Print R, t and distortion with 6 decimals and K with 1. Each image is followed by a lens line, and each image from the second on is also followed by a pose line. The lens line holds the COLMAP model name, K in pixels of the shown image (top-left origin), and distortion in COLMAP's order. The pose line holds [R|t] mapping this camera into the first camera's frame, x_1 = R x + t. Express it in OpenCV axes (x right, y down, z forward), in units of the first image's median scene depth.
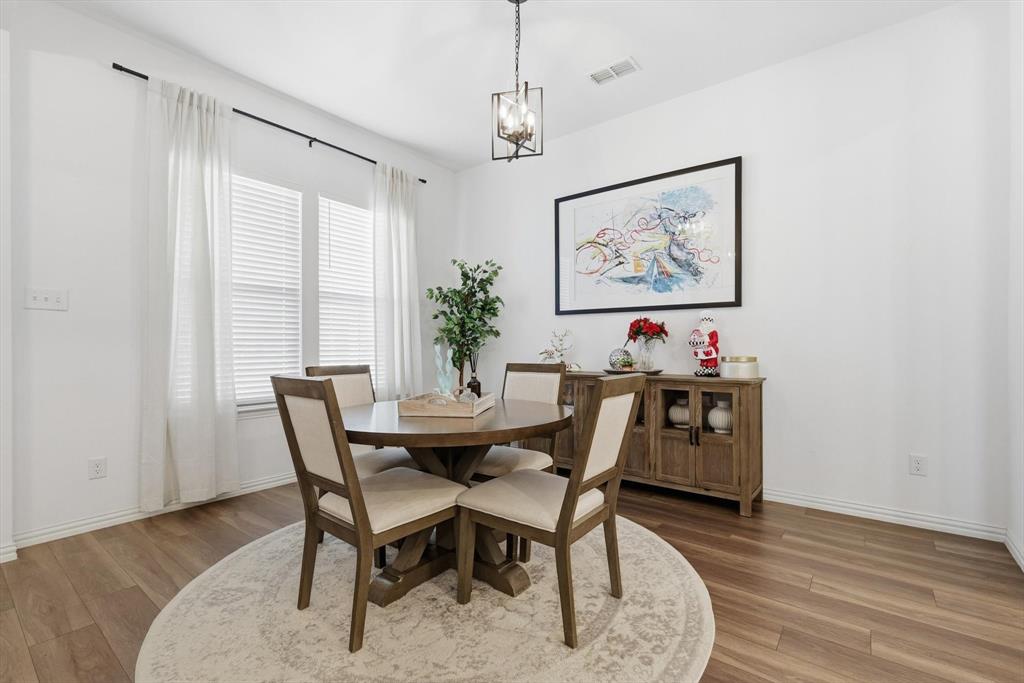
lens RADIAL K [[450.5, 0, 514.4], [0, 450.5, 345.2], [0, 0, 1]] dist [0.002145, 0.000267]
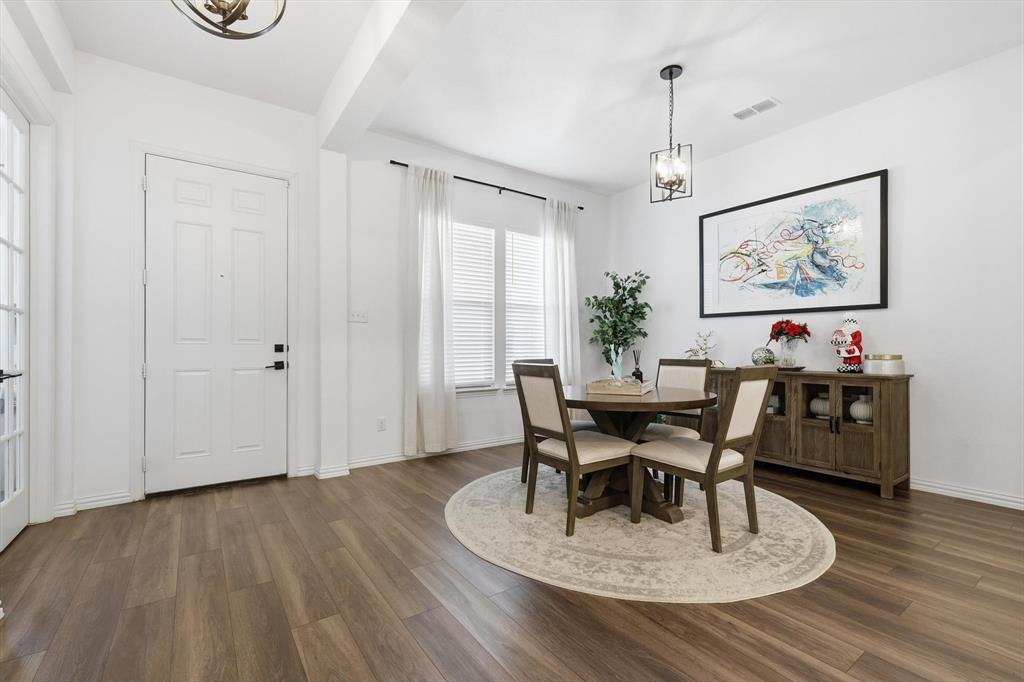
lens RADIAL K [[450.5, 0, 514.4], [0, 450.5, 344.7], [0, 0, 1]] dist [0.002145, 0.000267]
pose [[0.958481, -0.000024, -0.285158, -0.045172], [-0.000031, 1.000000, -0.000188, 0.001134], [0.285158, 0.000189, 0.958480, -0.303563]]
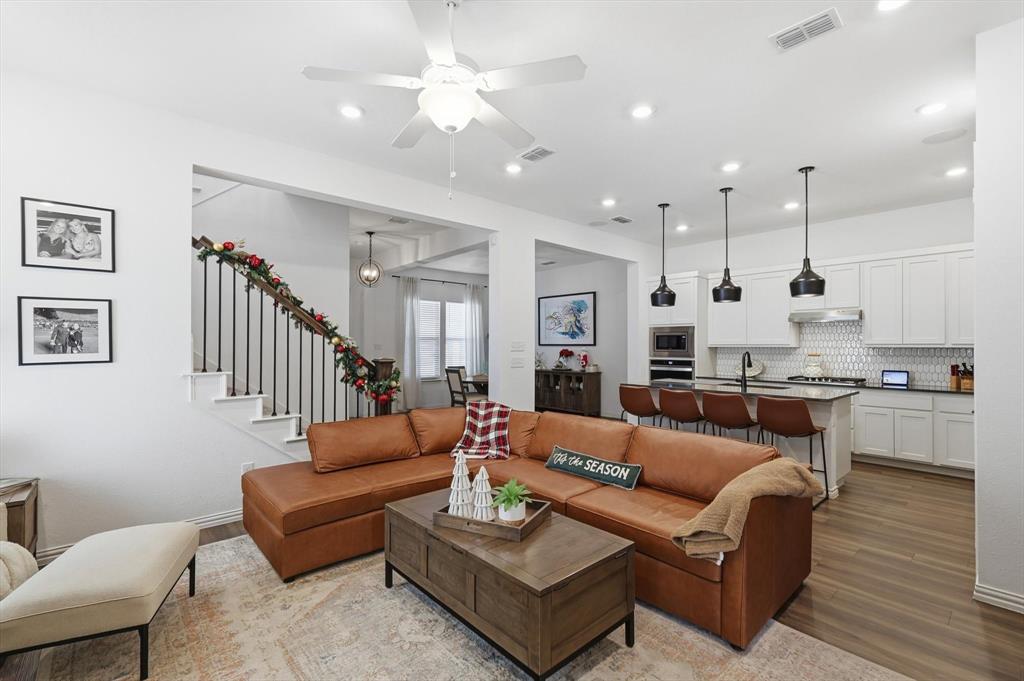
lens RADIAL K [[450.5, 0, 514.4], [0, 450.5, 344.2], [0, 0, 1]] dist [0.002145, 0.000267]
pose [[0.984384, 0.001413, -0.176029, 0.528448], [-0.001725, 0.999997, -0.001622, -0.096287], [0.176026, 0.001901, 0.984384, -1.889140]]
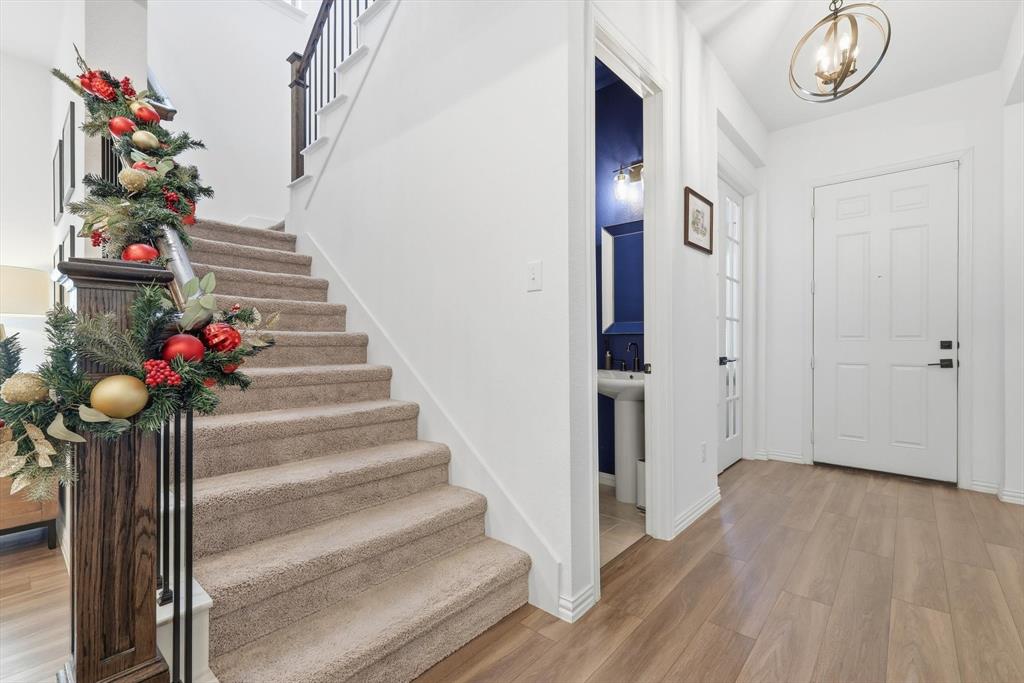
lens RADIAL K [[450.5, 0, 514.4], [0, 450.5, 345.2], [0, 0, 1]] dist [0.002145, 0.000267]
pose [[-0.057822, 0.009425, -0.998282, 0.200786], [-0.001980, 0.999952, 0.009556, 0.002498], [0.998325, 0.002529, -0.057801, -0.334277]]
